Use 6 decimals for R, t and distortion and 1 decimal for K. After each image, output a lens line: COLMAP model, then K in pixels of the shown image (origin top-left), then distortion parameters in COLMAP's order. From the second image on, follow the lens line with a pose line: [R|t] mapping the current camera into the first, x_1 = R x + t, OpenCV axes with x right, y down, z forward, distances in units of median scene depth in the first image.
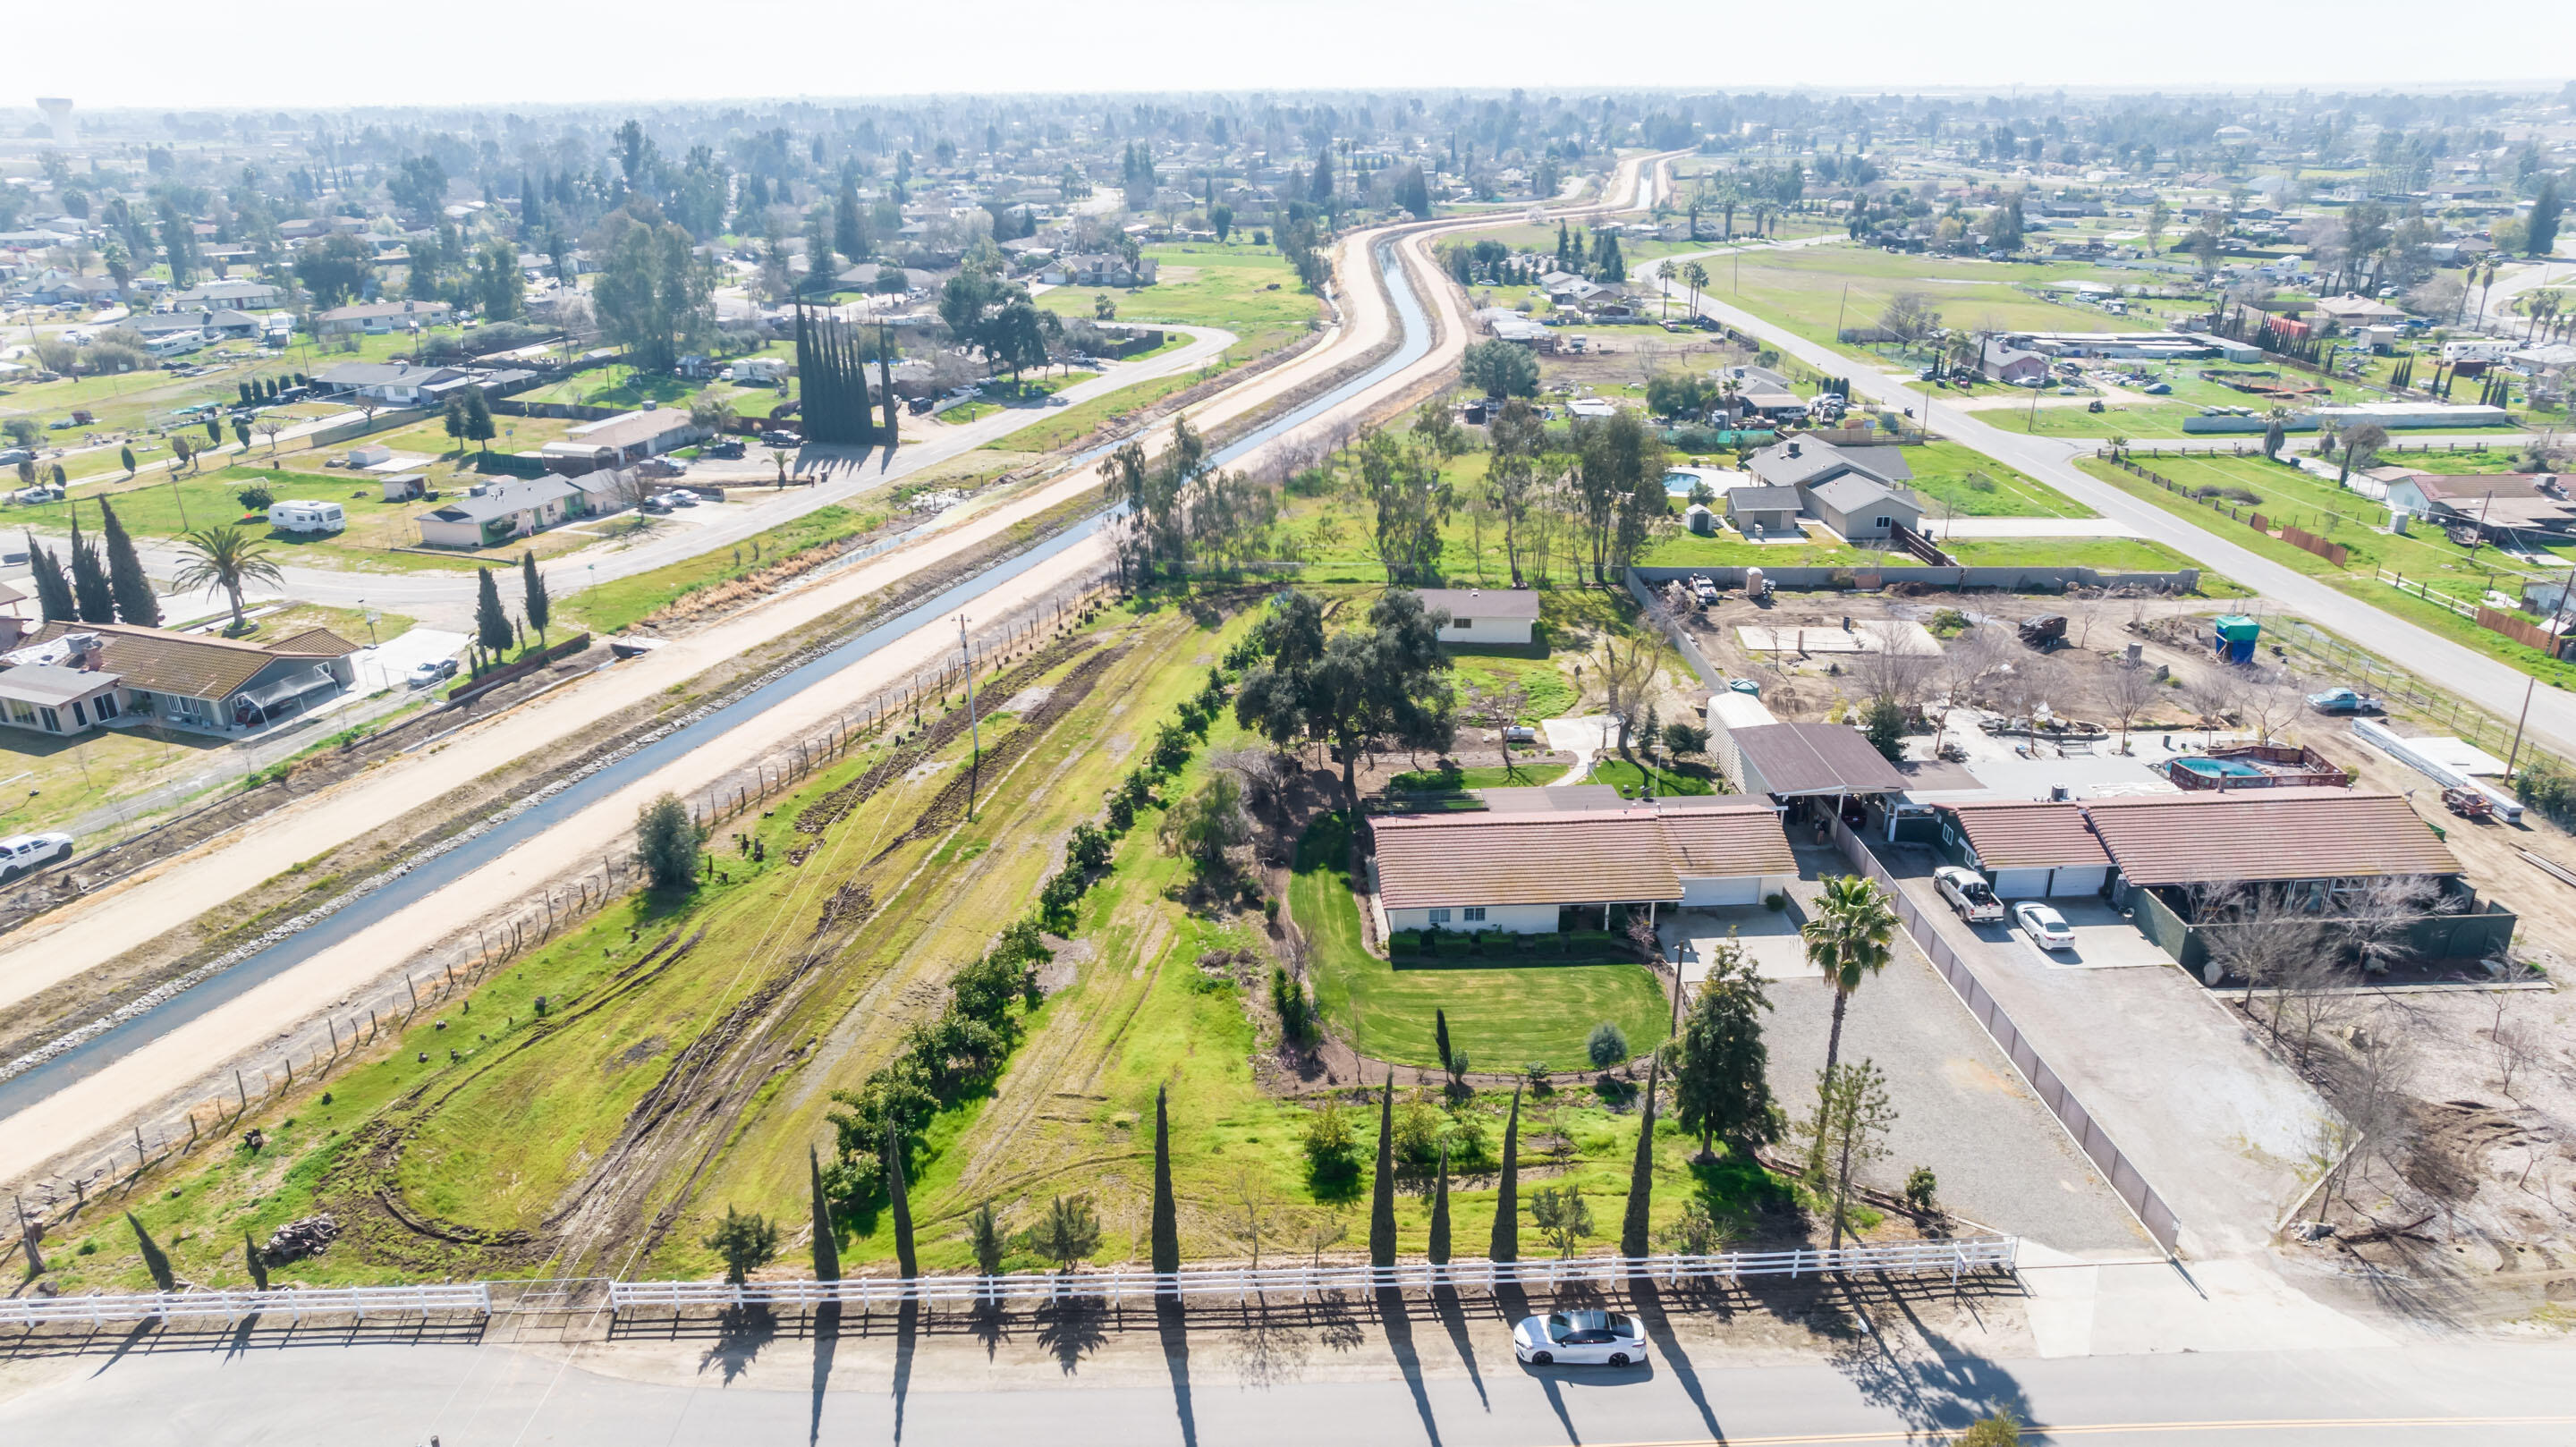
lens RADIAL K [[1647.4, 0, 1300.4], [0, 1647.4, 724.4], [0, 0, 1]] dist [-0.067898, 0.069232]
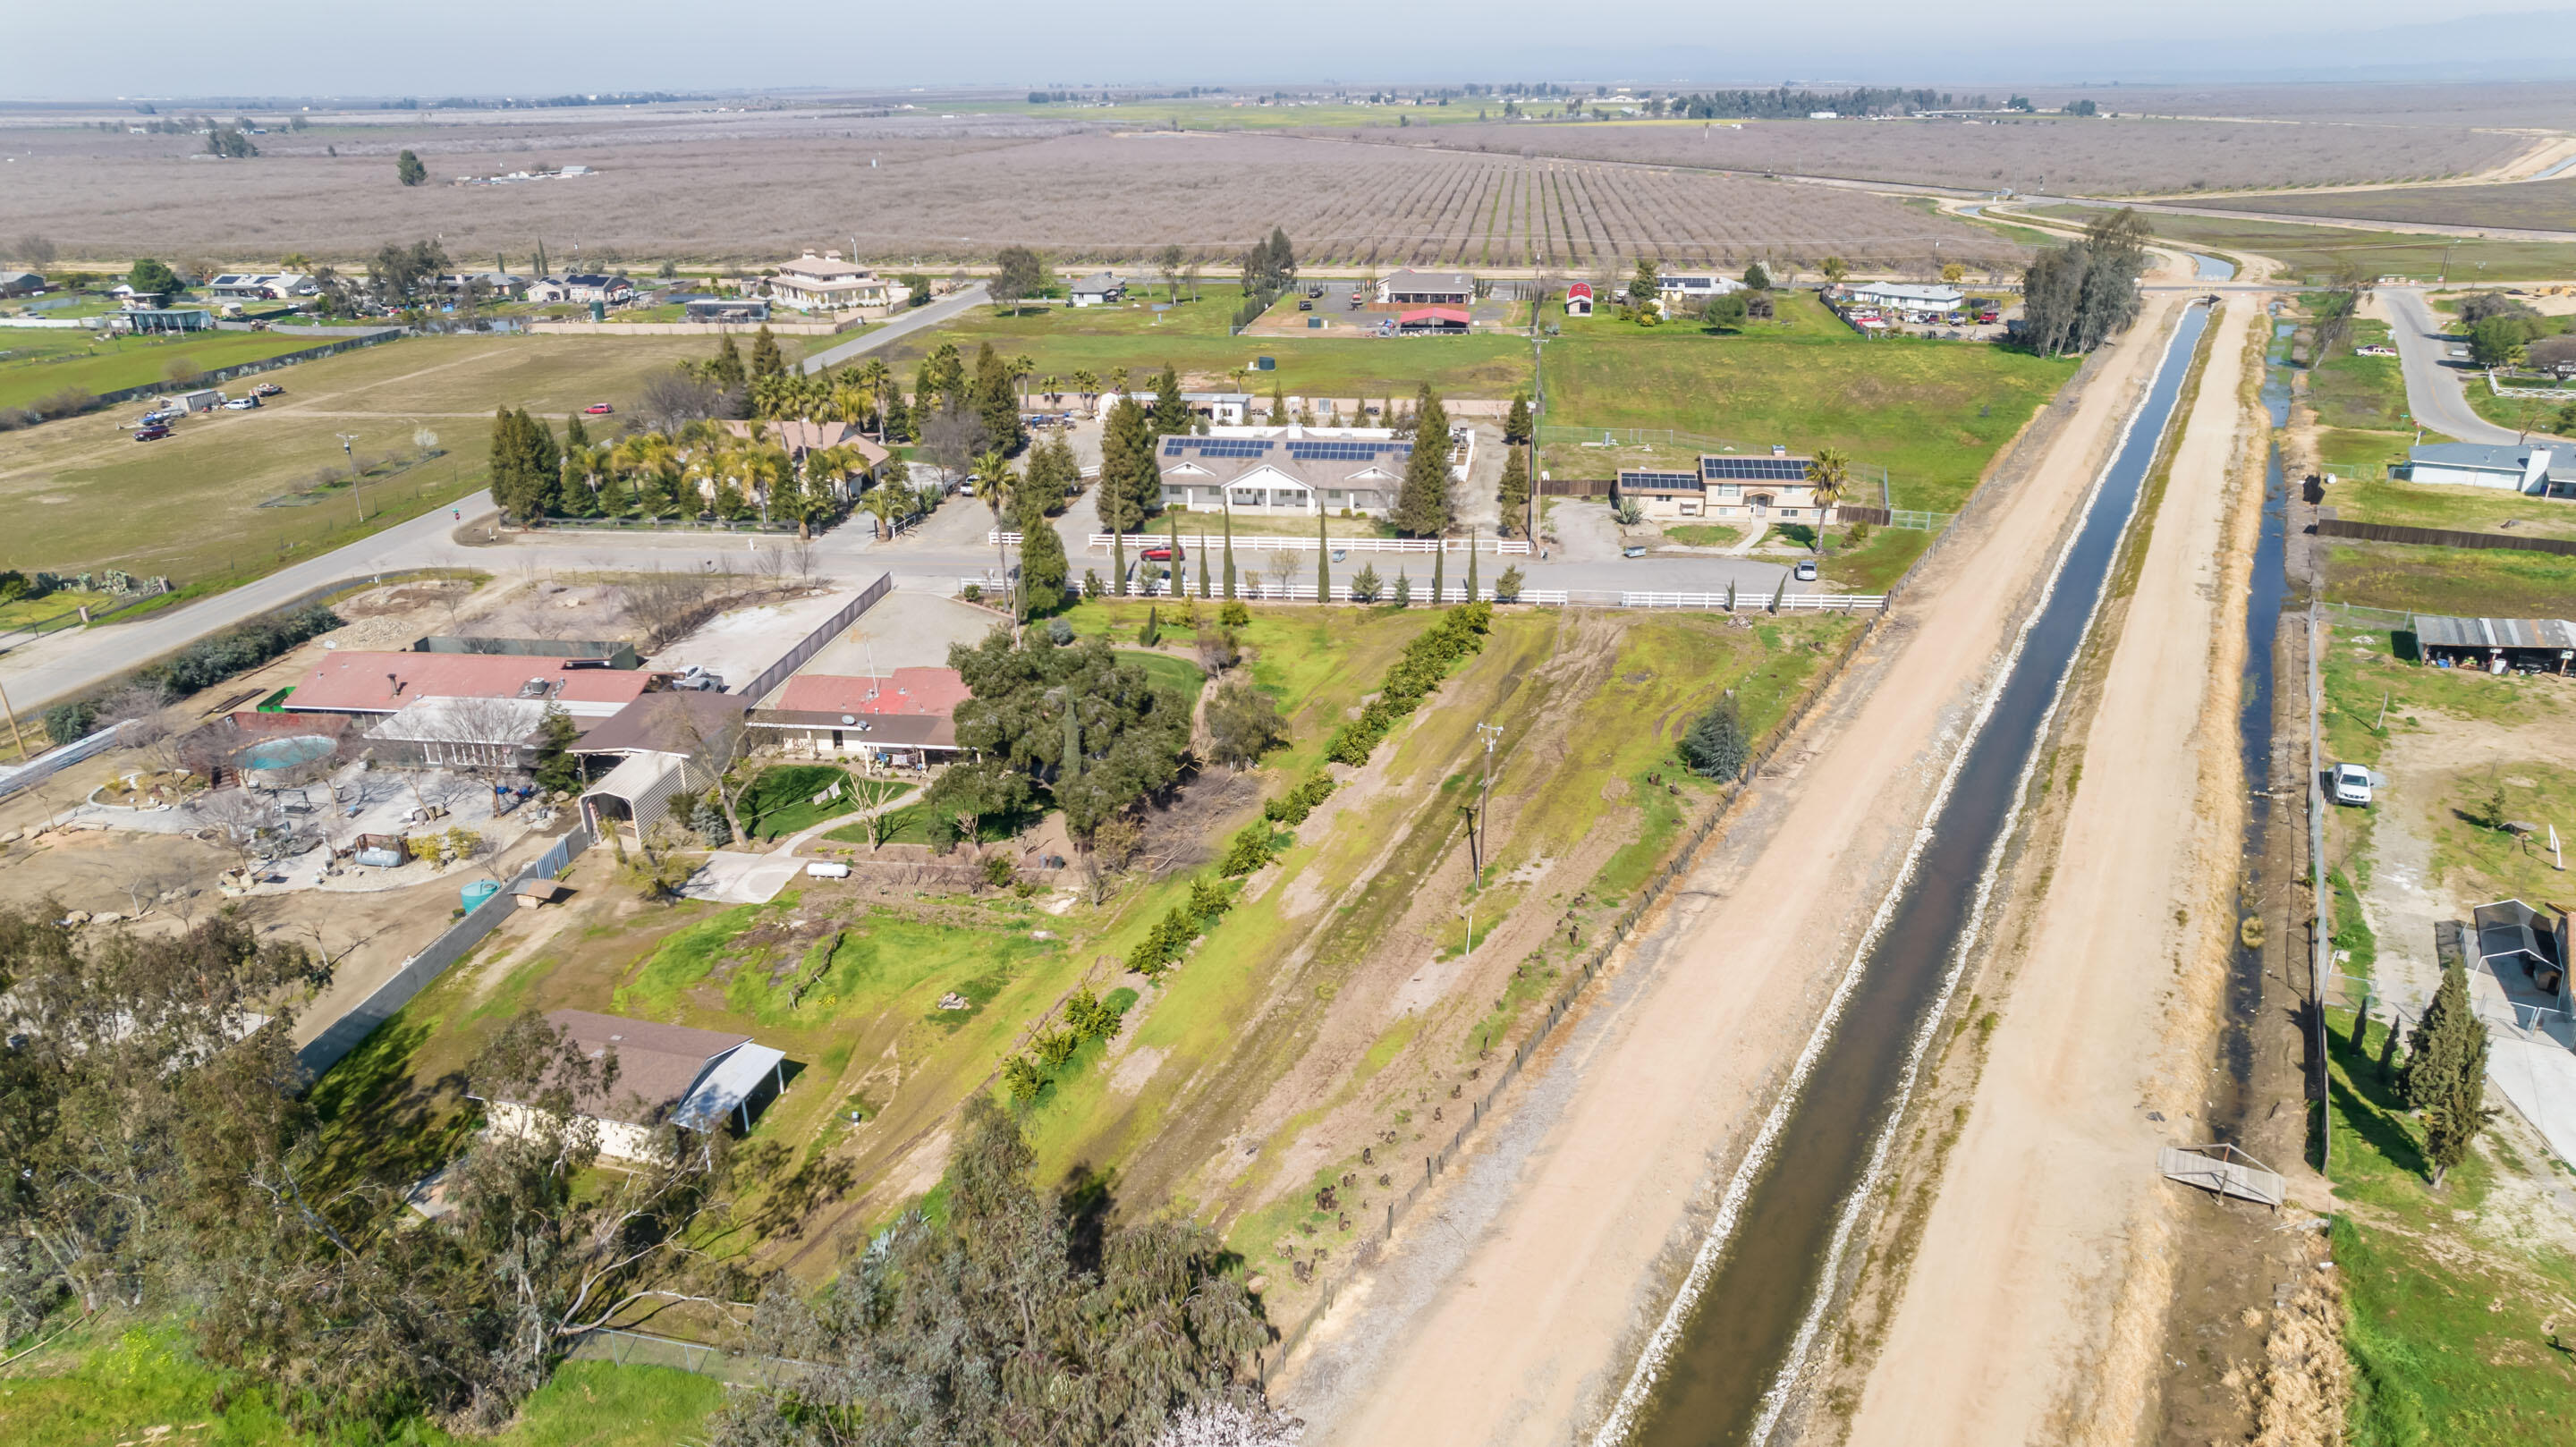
lens RADIAL K [[1647.4, 0, 1300.4], [0, 1647.4, 724.4], [0, 0, 1]] dist [-0.067898, 0.069232]
pose [[-0.985969, -0.044381, 0.160923, -0.235623], [0.077400, 0.732578, 0.676268, -0.600189], [-0.147902, 0.679234, -0.718864, 1.540308]]
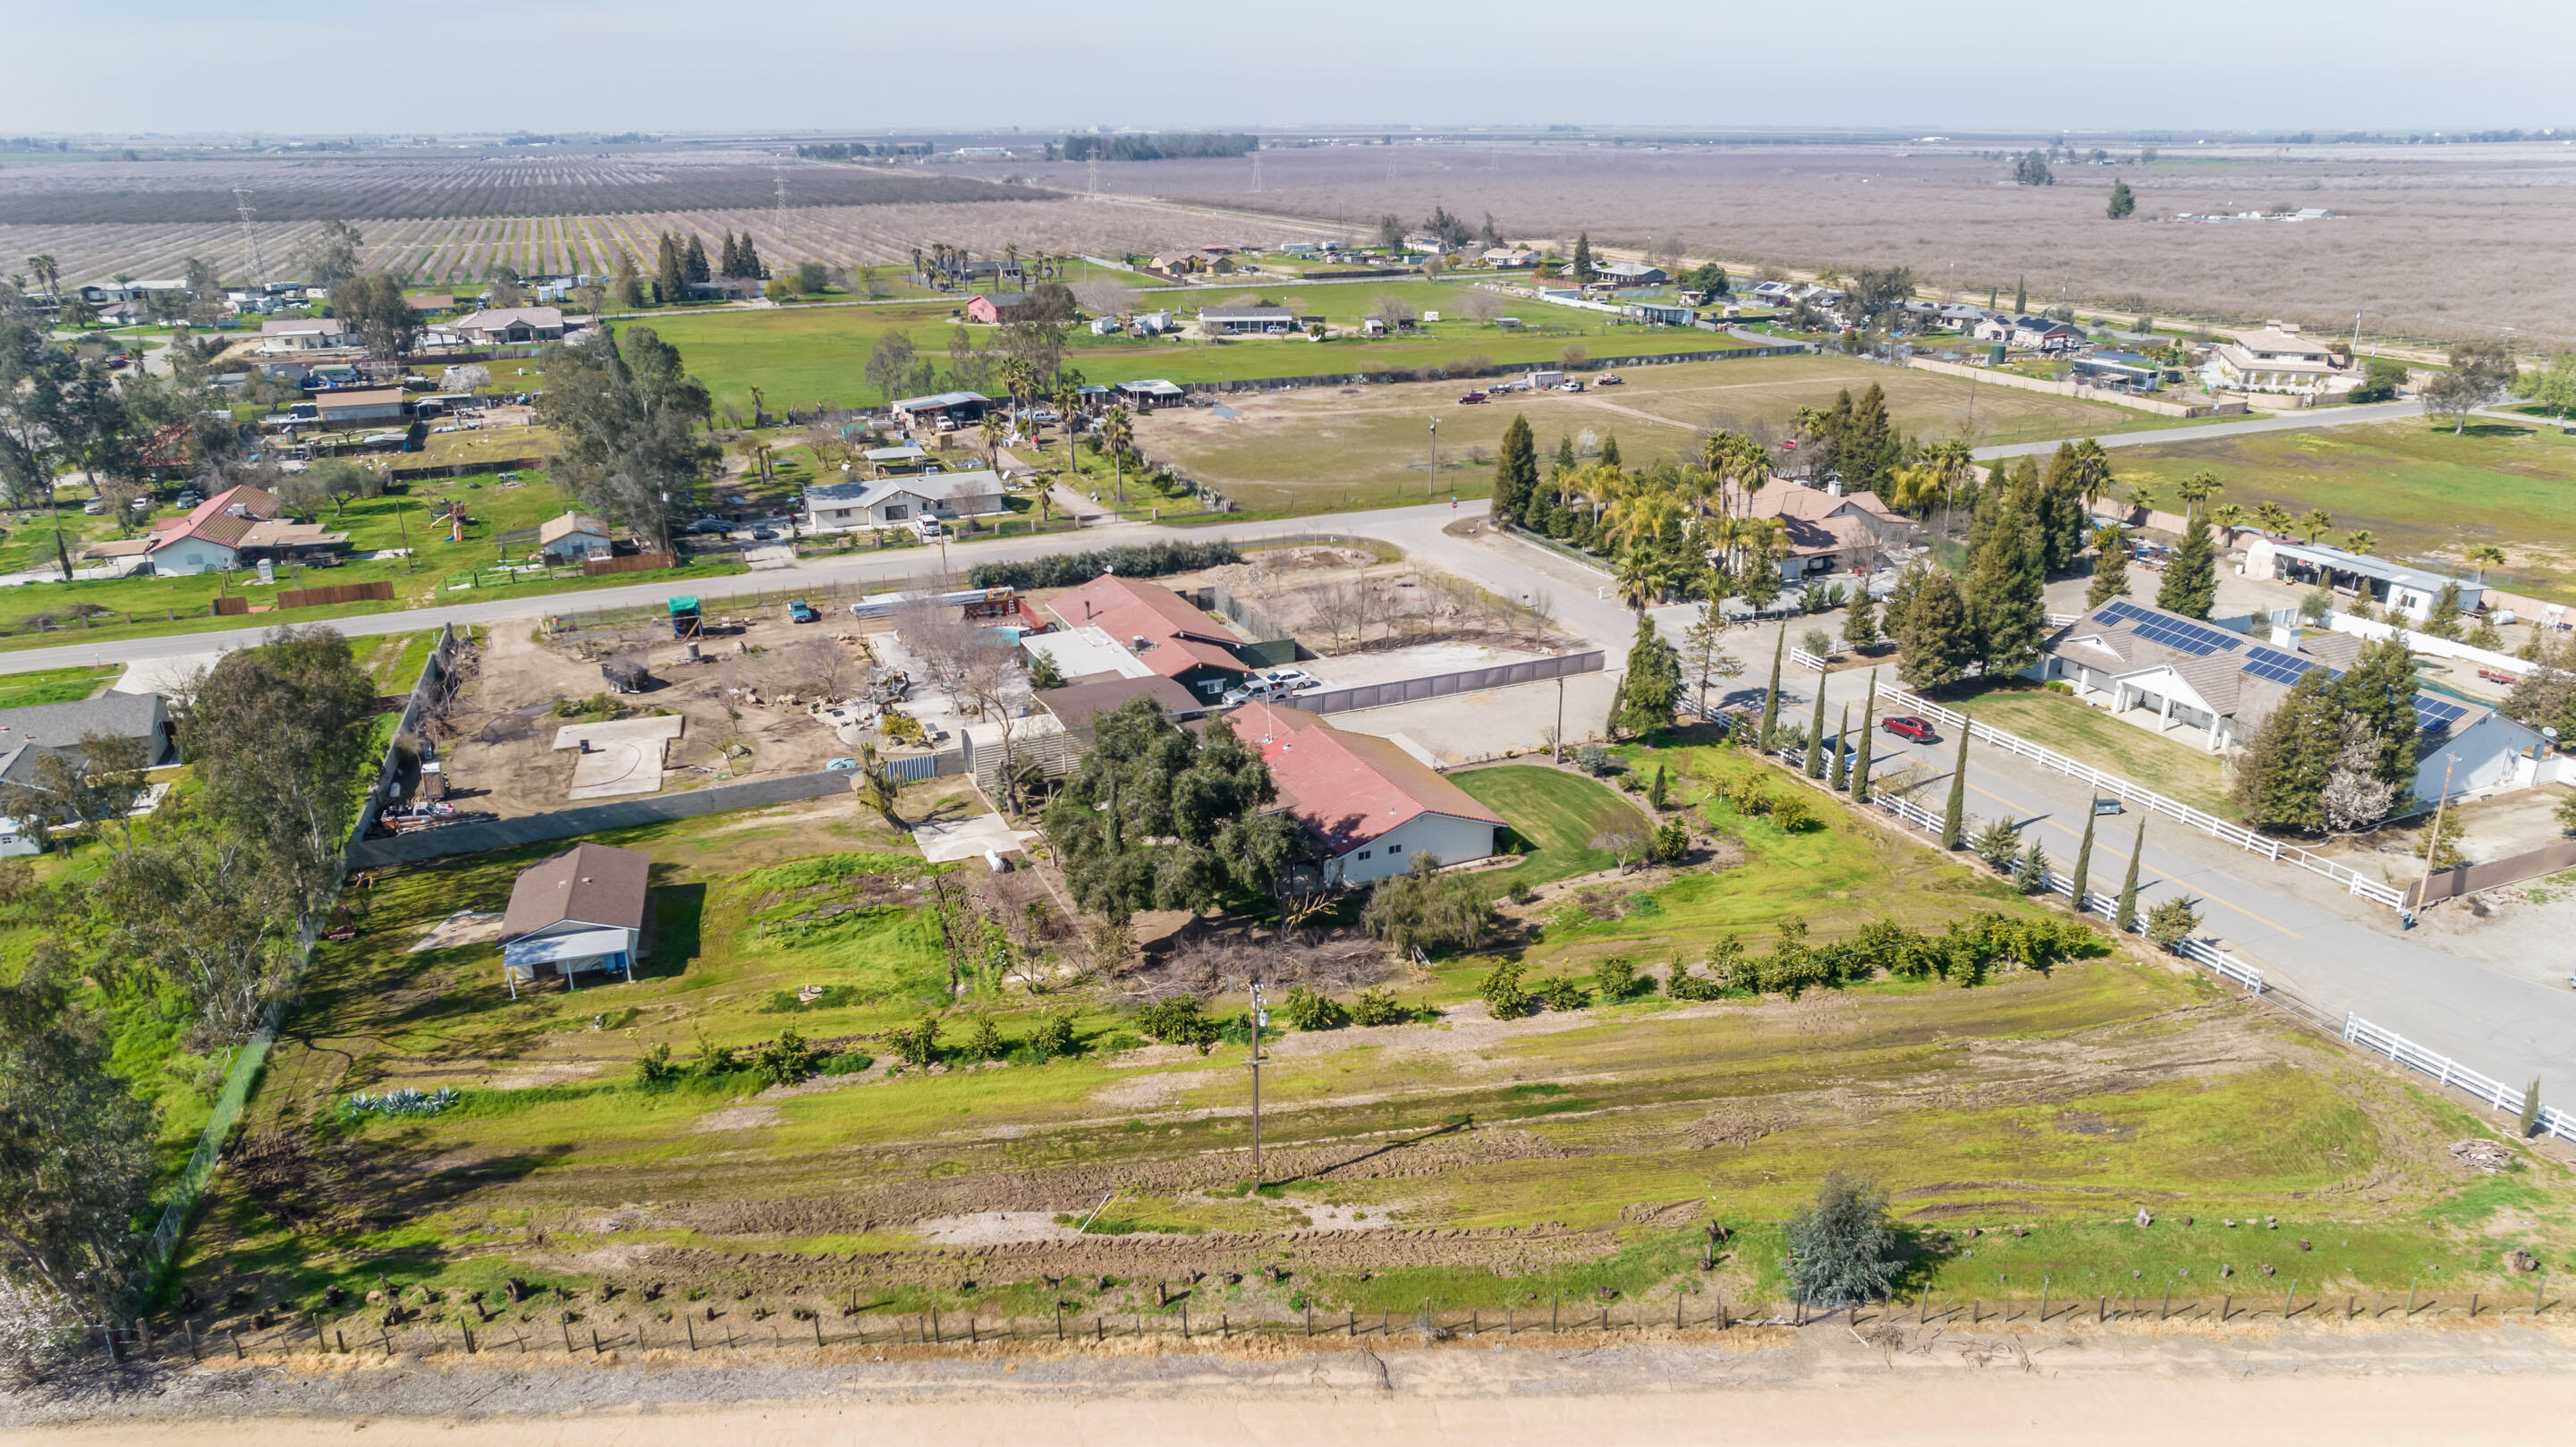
lens RADIAL K [[1647.4, 0, 1300.4], [0, 1647.4, 724.4], [0, 0, 1]] dist [-0.067898, 0.069232]
pose [[-0.373828, -0.311006, 0.873801, -0.684073], [0.344211, 0.828305, 0.442074, -0.393956], [-0.861261, 0.466032, -0.202592, 1.025188]]
